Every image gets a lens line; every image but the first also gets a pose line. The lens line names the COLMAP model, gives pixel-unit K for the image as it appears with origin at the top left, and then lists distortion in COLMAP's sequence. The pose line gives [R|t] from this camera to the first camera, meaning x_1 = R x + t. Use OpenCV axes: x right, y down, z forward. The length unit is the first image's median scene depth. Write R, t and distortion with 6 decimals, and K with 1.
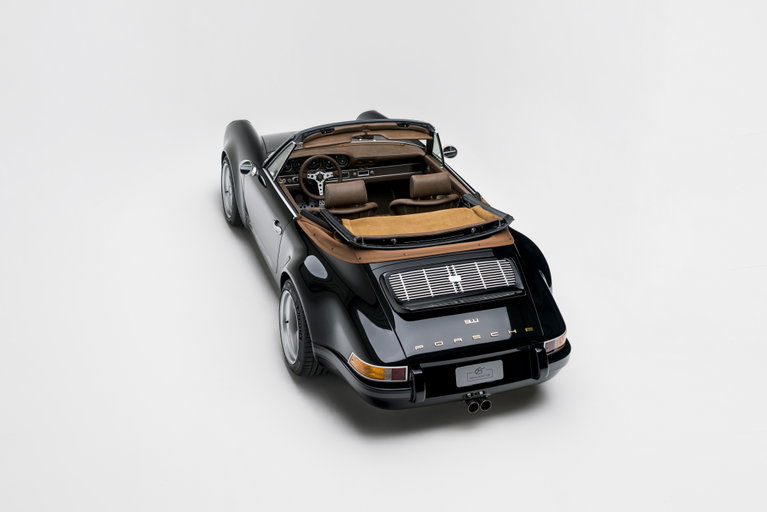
lens RADIAL K [[753.8, 0, 387.1], [0, 753.8, 258.6], [0, 0, 1]] dist [0.016594, 0.000000]
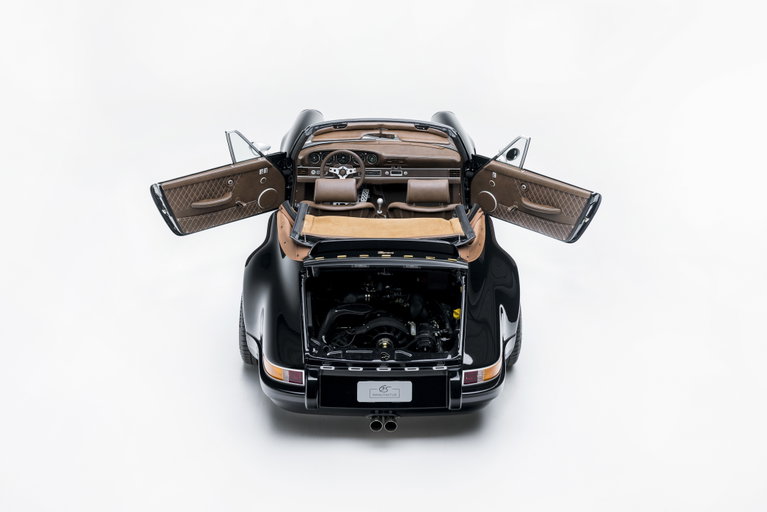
lens RADIAL K [[753.8, 0, 384.5], [0, 753.8, 253.3], [0, 0, 1]] dist [0.016594, 0.000000]
pose [[0.955881, 0.130365, -0.263243, 0.260936], [-0.130079, 0.991329, 0.018594, -0.028985], [0.263384, 0.016468, 0.964550, 0.055871]]
